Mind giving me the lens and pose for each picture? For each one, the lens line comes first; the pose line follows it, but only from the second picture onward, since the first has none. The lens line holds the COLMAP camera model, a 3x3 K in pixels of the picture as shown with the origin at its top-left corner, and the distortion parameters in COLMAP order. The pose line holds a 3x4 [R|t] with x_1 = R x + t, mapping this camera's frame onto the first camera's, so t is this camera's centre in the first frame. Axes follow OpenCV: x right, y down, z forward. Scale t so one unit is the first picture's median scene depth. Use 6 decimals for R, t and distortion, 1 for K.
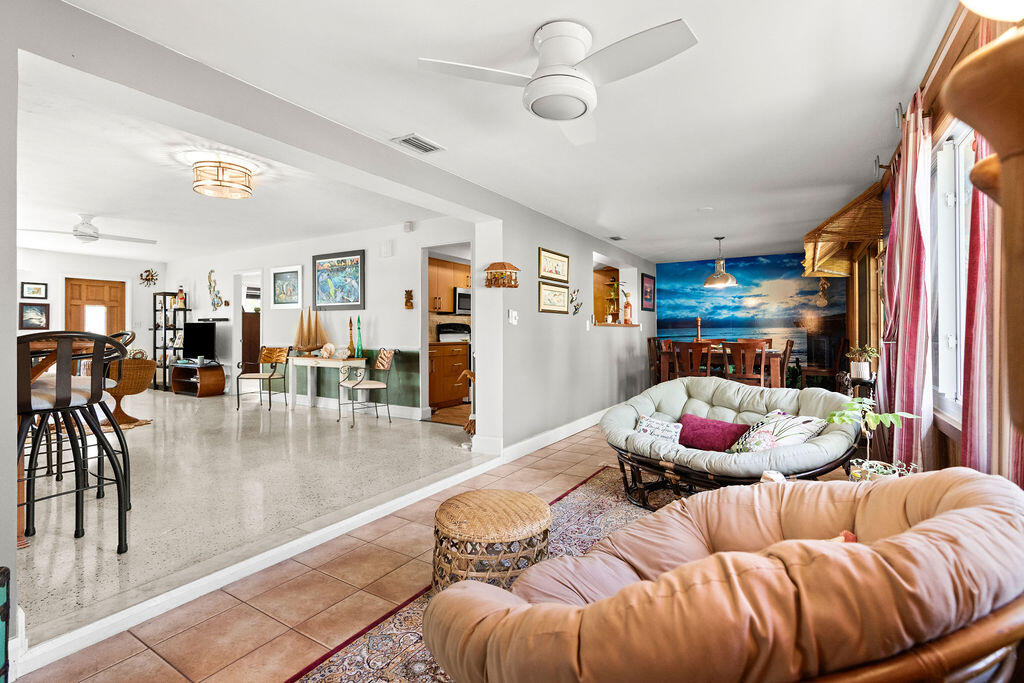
lens RADIAL K [[469.6, 0, 509.7], [0, 469.6, 331.8], [0, 0, 1]] dist [0.003647, 0.000187]
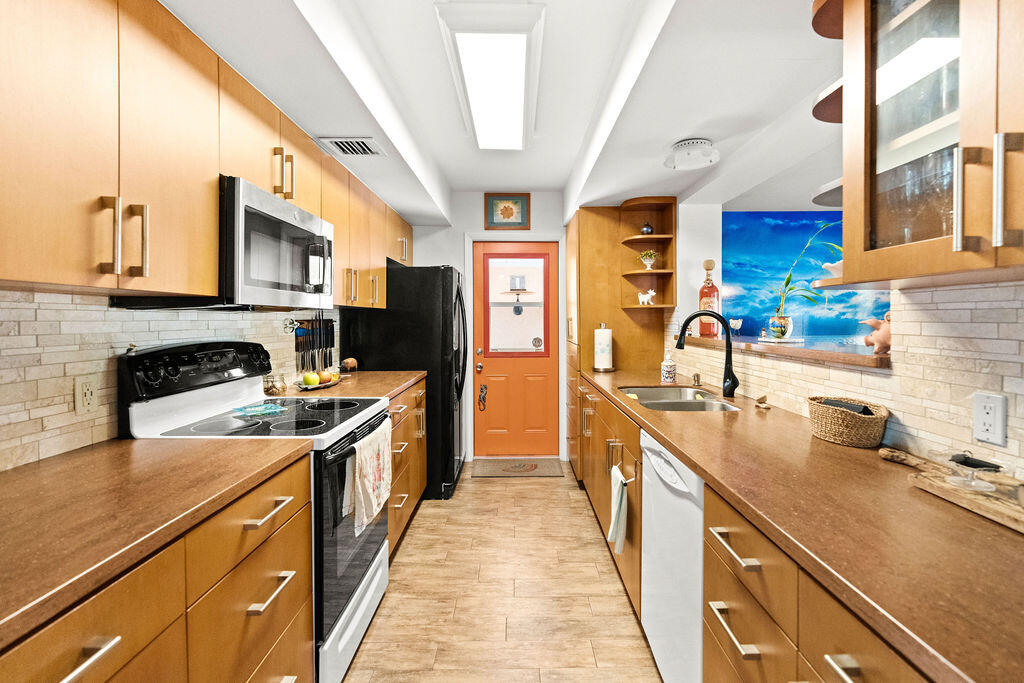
lens RADIAL K [[469.6, 0, 527.8], [0, 469.6, 317.6], [0, 0, 1]] dist [0.003647, 0.000187]
pose [[0.833550, -0.001723, 0.552441, -0.118528], [0.004744, 0.999981, -0.004040, -0.030327], [-0.552424, 0.005988, 0.833542, 0.737566]]
